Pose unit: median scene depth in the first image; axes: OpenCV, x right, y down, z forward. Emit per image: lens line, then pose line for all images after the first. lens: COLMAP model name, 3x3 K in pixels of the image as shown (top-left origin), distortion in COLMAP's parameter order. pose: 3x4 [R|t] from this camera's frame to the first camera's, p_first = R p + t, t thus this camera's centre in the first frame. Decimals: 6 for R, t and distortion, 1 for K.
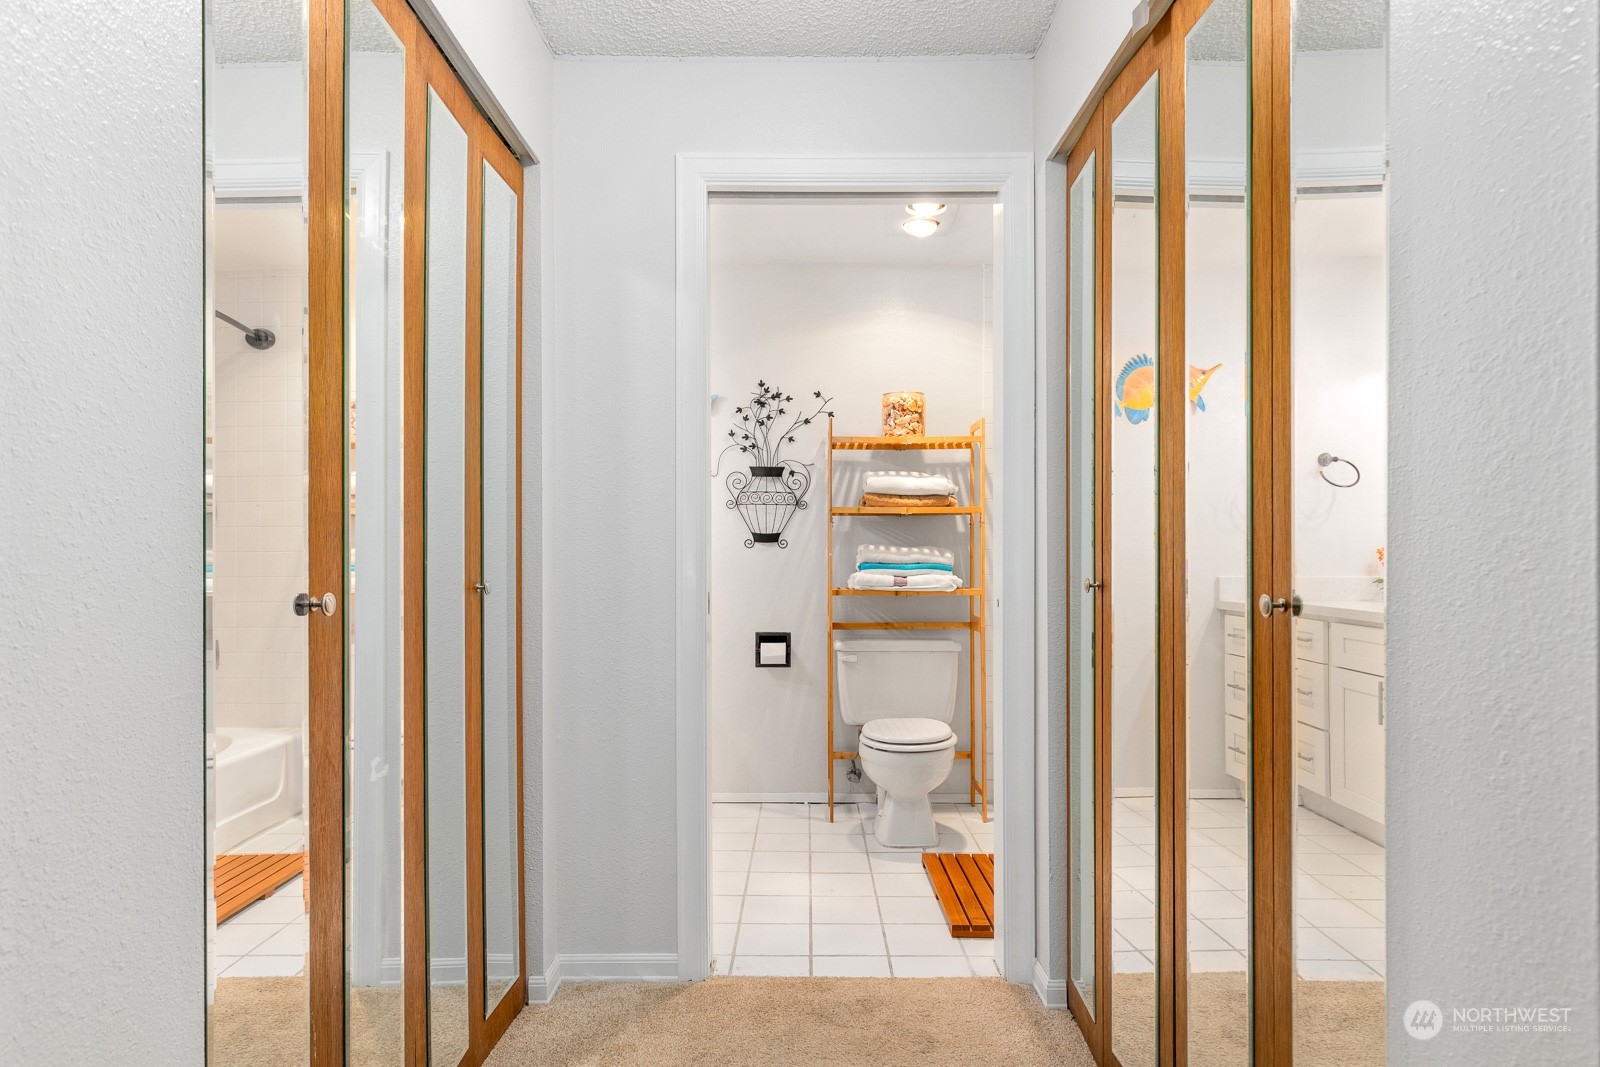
lens RADIAL K [[873.8, 0, 798.1], [0, 873.8, 541.1], [0, 0, 1]] dist [0.001004, 0.000005]
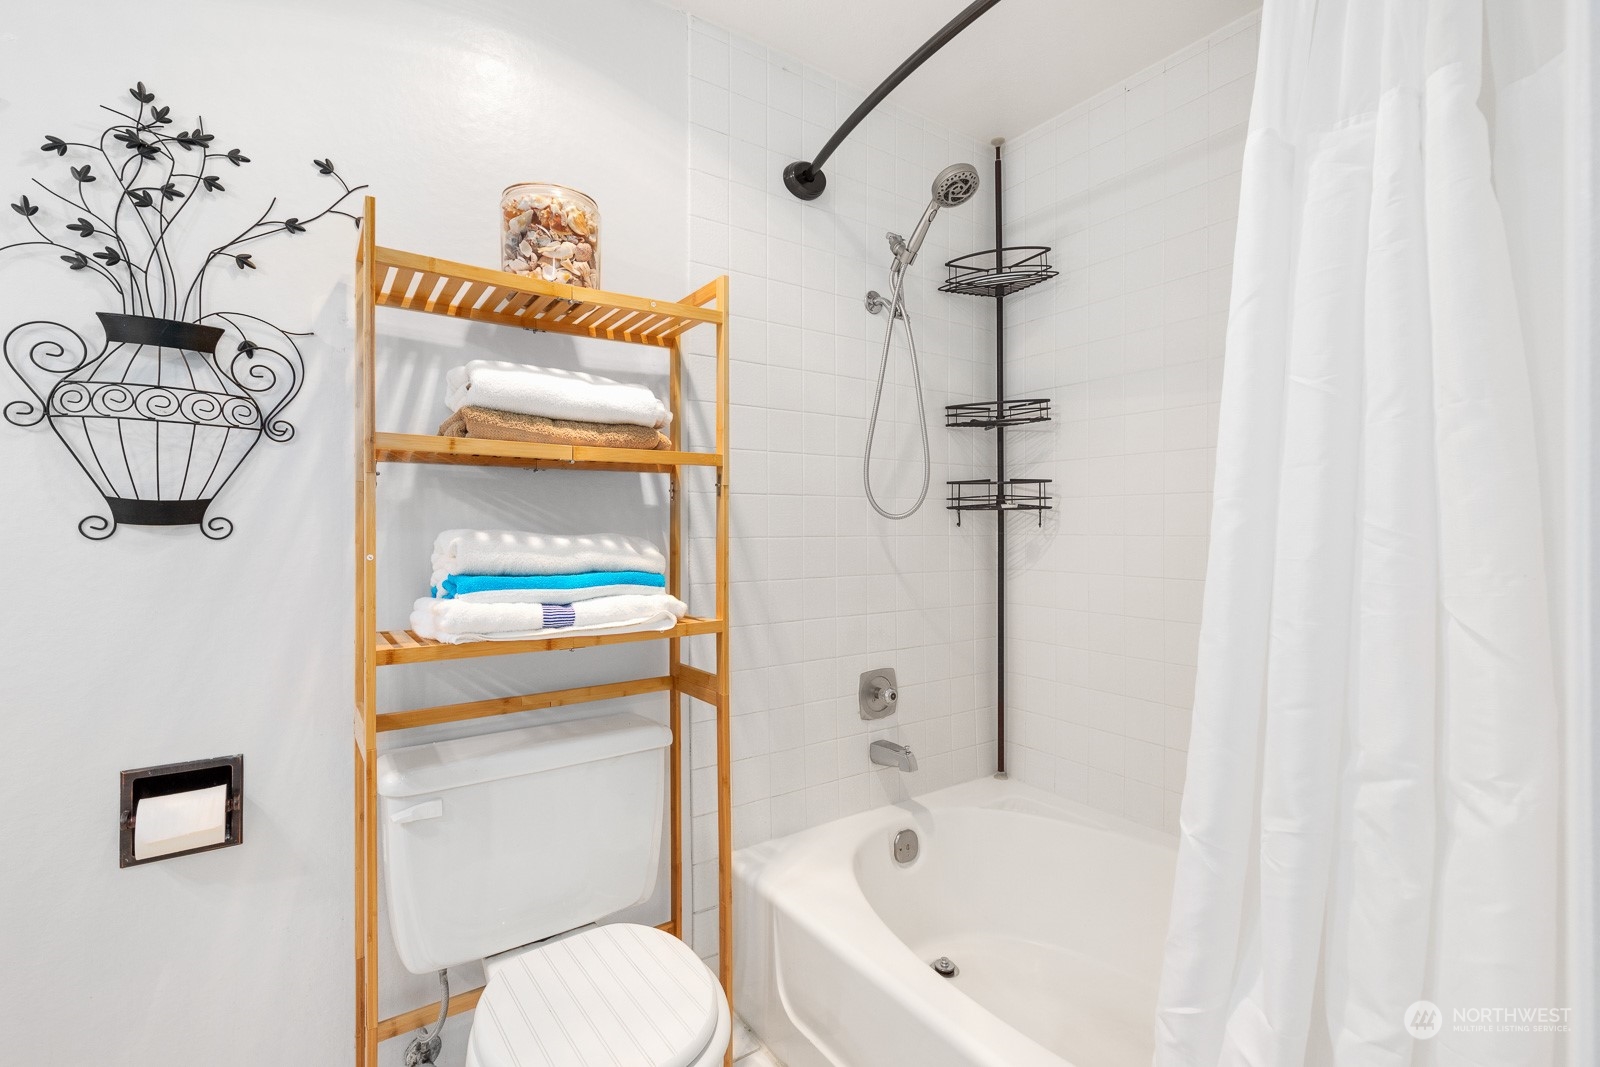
lens RADIAL K [[725.7, 0, 803.9], [0, 725.7, 526.1], [0, 0, 1]] dist [0.008268, -0.004605]
pose [[0.815478, -0.000741, 0.578788, 0.007646], [-0.005651, 0.999941, 0.009243, -0.002148], [-0.578761, -0.010808, 0.815426, 0.593227]]
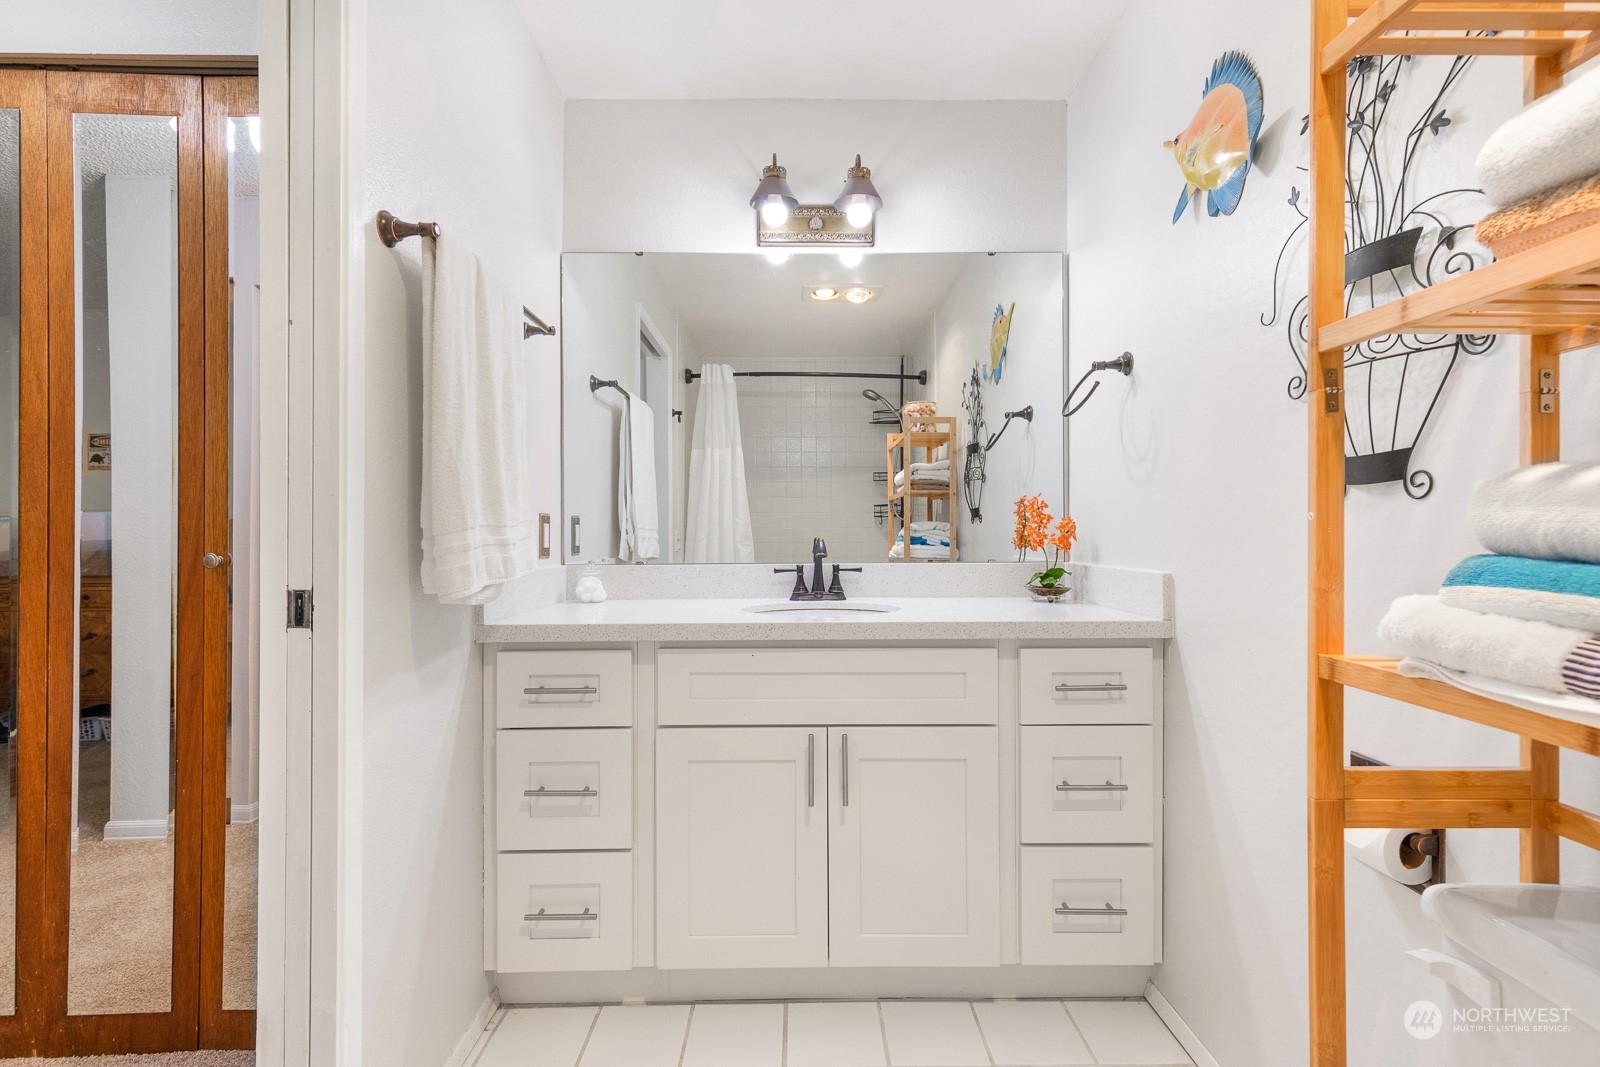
lens RADIAL K [[725.7, 0, 796.6], [0, 725.7, 535.9], [0, 0, 1]] dist [0.008268, -0.004605]
pose [[0.037393, 0.000944, -0.999300, 0.228618], [0.015459, 0.999879, 0.001523, 0.017560], [0.999181, -0.015505, 0.037374, 0.782631]]
